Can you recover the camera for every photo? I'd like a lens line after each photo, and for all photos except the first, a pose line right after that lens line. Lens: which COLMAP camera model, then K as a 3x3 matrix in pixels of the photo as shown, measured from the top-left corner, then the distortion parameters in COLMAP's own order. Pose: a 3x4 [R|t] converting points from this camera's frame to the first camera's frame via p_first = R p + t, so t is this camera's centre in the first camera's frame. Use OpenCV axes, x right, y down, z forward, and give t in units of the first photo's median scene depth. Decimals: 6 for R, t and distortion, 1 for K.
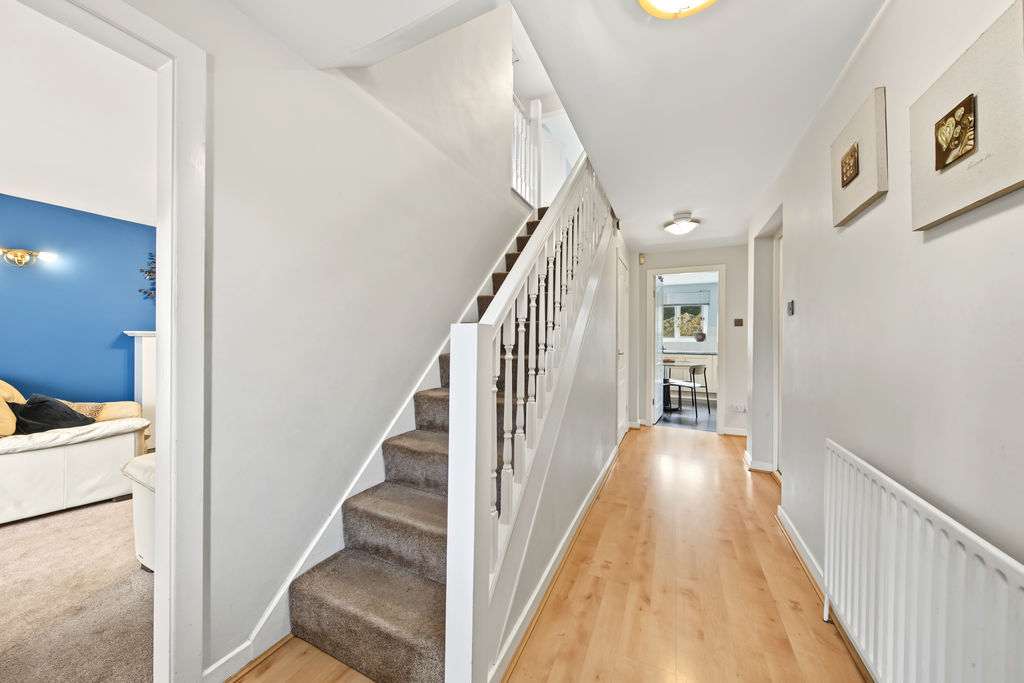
lens RADIAL K [[336.5, 0, 511.0], [0, 336.5, 339.3], [0, 0, 1]] dist [-0.001789, -0.000120]
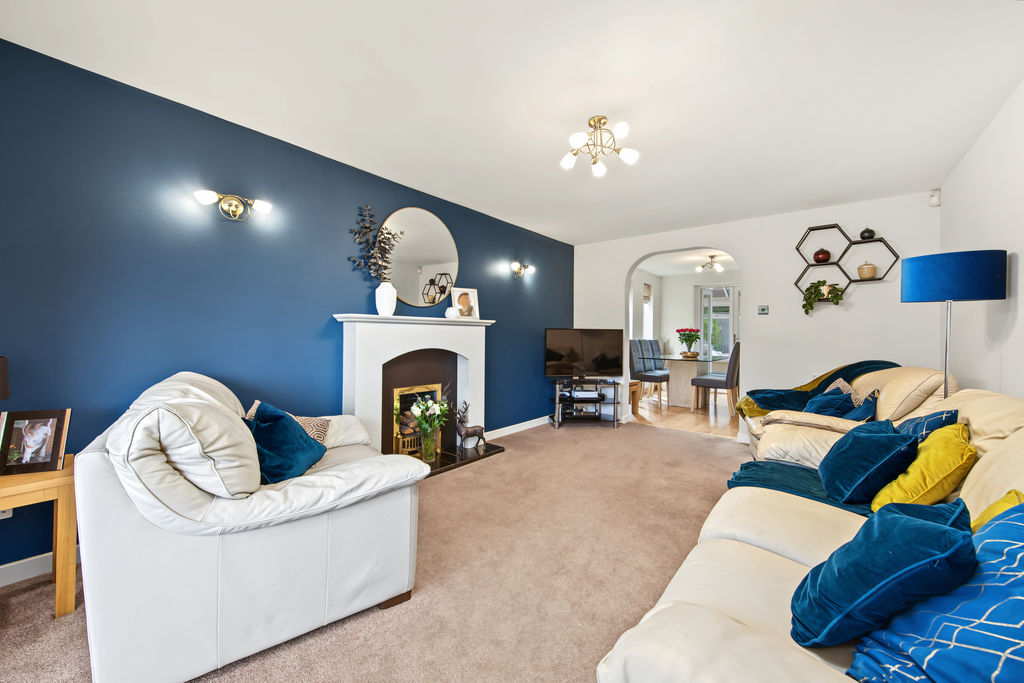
lens RADIAL K [[372.2, 0, 511.0], [0, 372.2, 334.8], [0, 0, 1]] dist [0.000610, 0.000214]
pose [[0.968436, -0.000924, -0.249261, -0.688439], [-0.000672, 0.999980, -0.006317, 0.029442], [0.249261, 0.006285, 0.968416, 0.375727]]
